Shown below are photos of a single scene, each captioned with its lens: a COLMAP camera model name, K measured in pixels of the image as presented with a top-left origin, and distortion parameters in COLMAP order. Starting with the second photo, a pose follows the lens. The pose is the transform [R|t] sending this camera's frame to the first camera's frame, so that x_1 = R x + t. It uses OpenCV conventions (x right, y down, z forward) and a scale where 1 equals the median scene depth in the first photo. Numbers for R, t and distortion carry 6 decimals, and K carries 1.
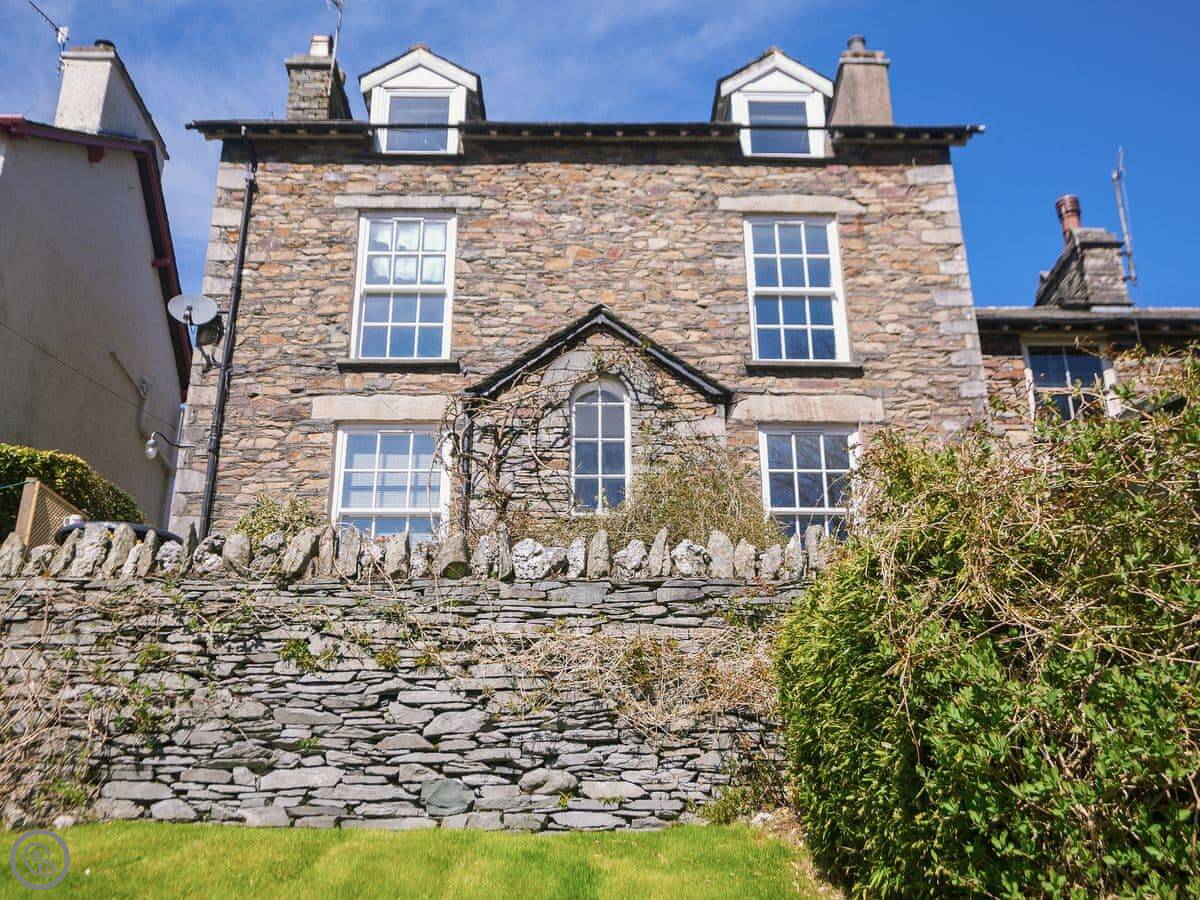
lens RADIAL K [[1172.8, 0, 645.2], [0, 1172.8, 448.9], [0, 0, 1]] dist [-0.008440, 0.005480]
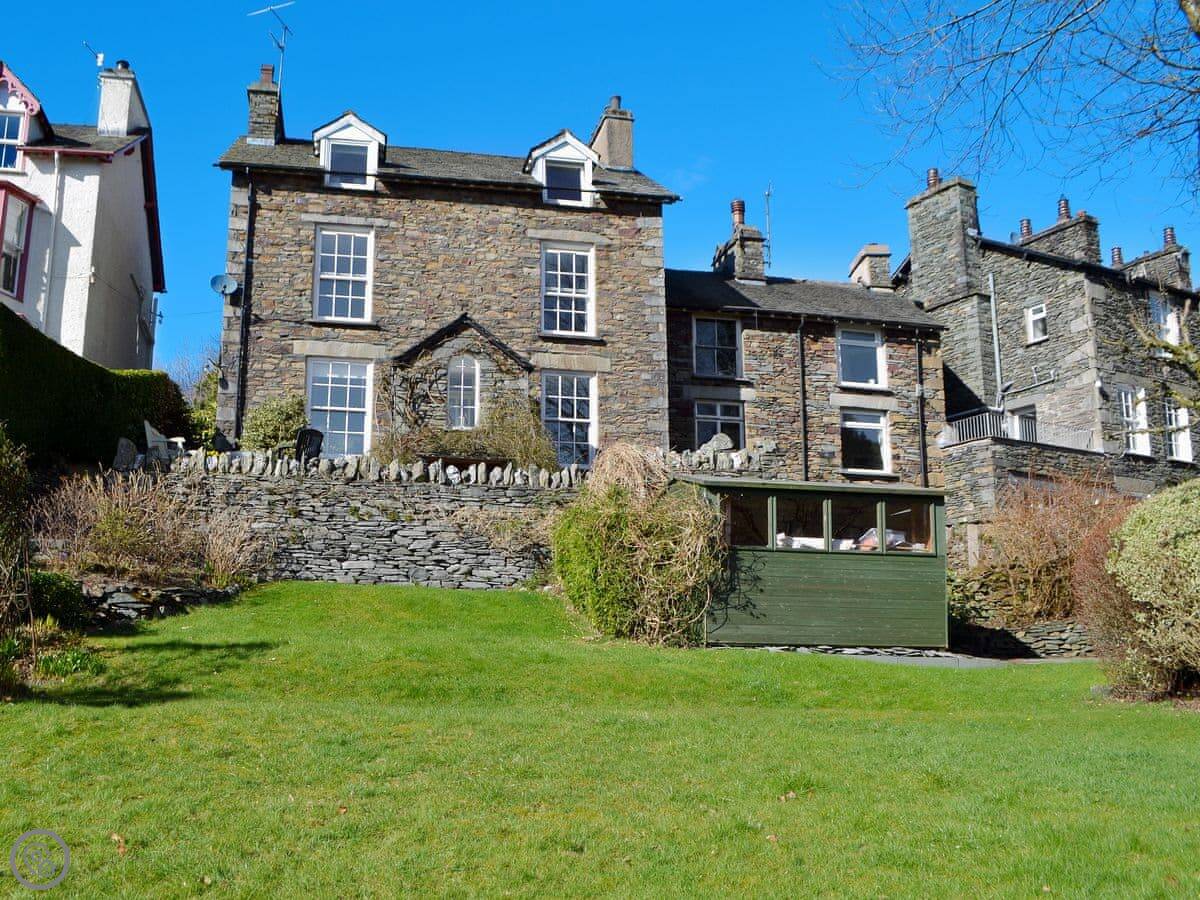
lens RADIAL K [[1102.6, 0, 515.2], [0, 1102.6, 453.4], [0, 0, 1]] dist [-0.087405, -0.003212]
pose [[0.990202, 0.049833, 0.130448, -0.156027], [-0.077199, 0.973777, 0.214005, -0.250984], [-0.116363, -0.221979, 0.968083, -0.655838]]
